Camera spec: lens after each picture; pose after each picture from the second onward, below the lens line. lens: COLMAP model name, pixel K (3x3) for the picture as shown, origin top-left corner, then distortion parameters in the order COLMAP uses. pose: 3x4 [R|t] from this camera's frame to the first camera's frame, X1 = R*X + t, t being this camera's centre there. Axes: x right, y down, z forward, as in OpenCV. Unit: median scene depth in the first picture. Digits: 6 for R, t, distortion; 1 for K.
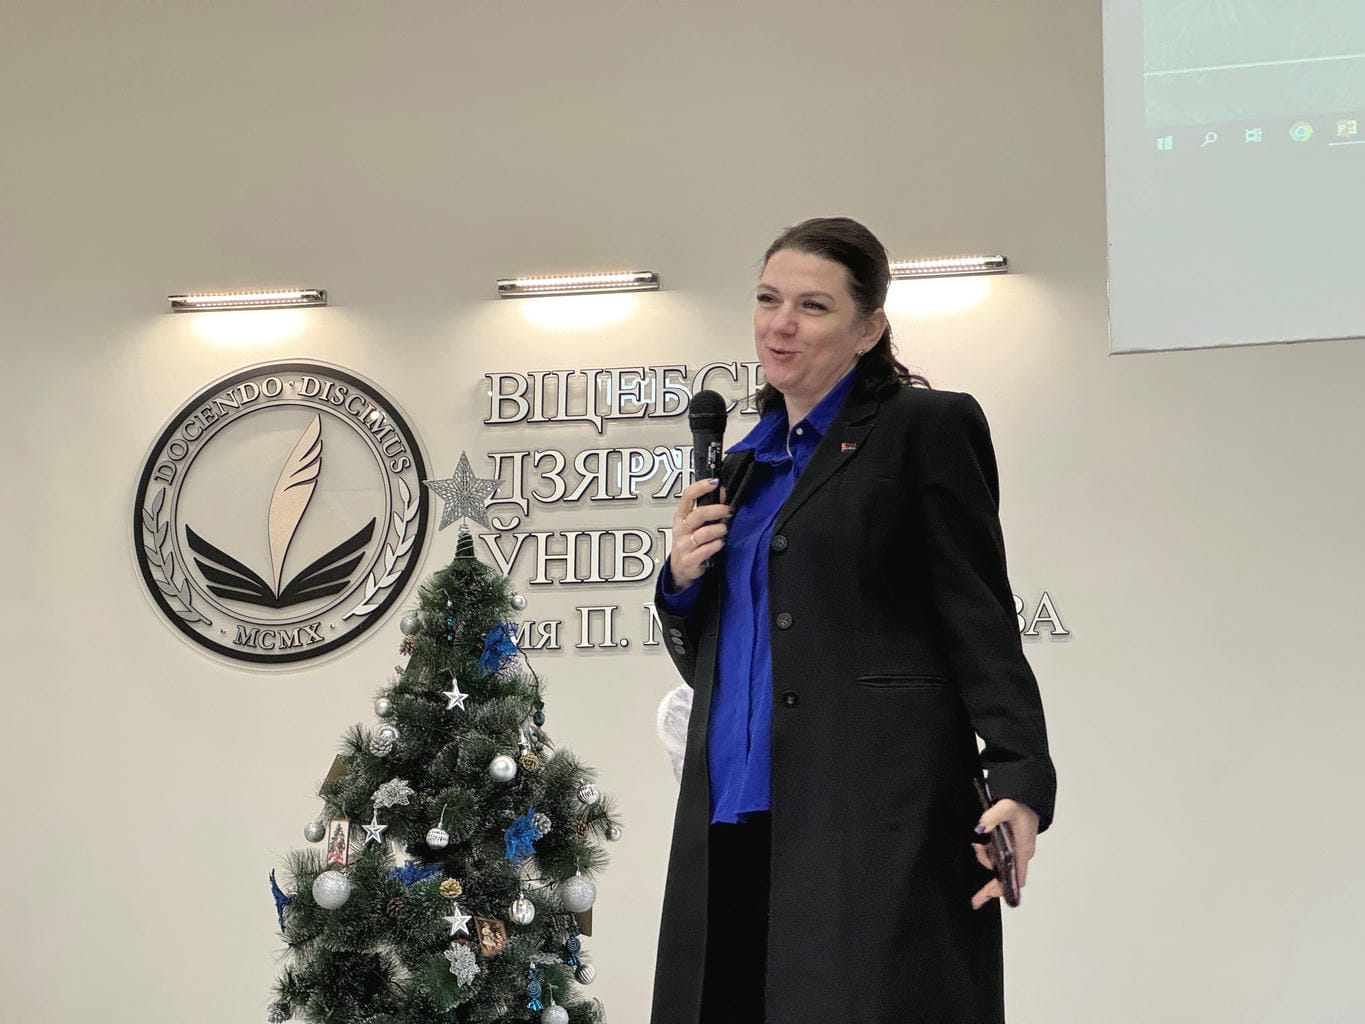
lens RADIAL K [[3119.3, 0, 677.7], [0, 3119.3, 511.3], [0, 0, 1]] dist [0.053808, 0.000000]
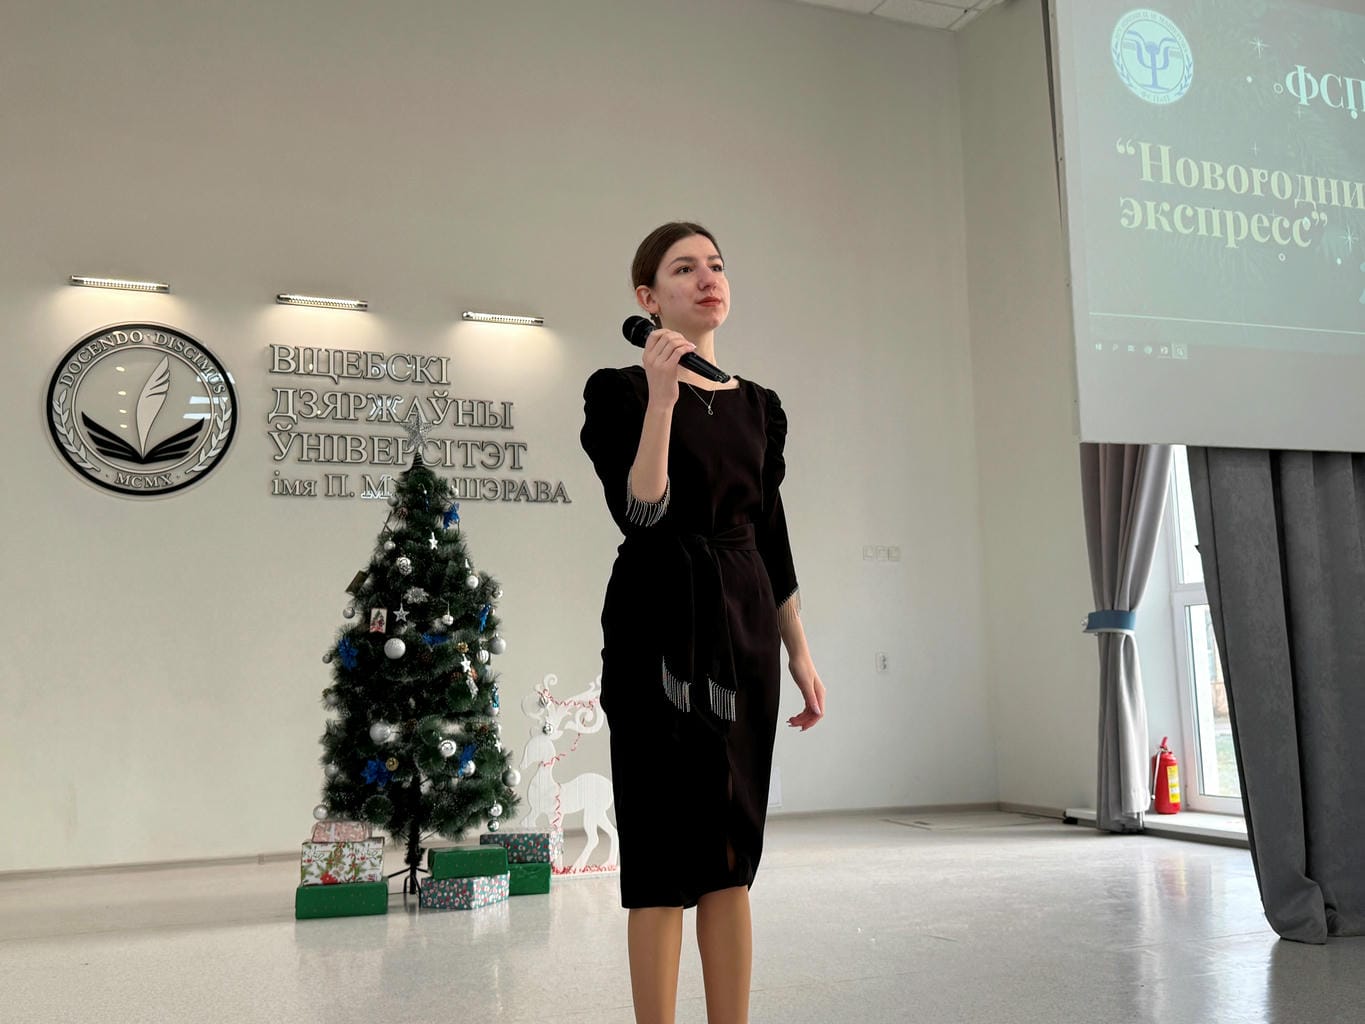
lens RADIAL K [[1336.0, 0, 689.7], [0, 1336.0, 510.3], [0, 0, 1]] dist [0.086524, 0.000000]
pose [[0.811866, 0.033166, 0.582901, -0.326211], [-0.087652, 0.993994, 0.065525, -0.020637], [-0.577227, -0.104290, 0.809897, 0.197946]]
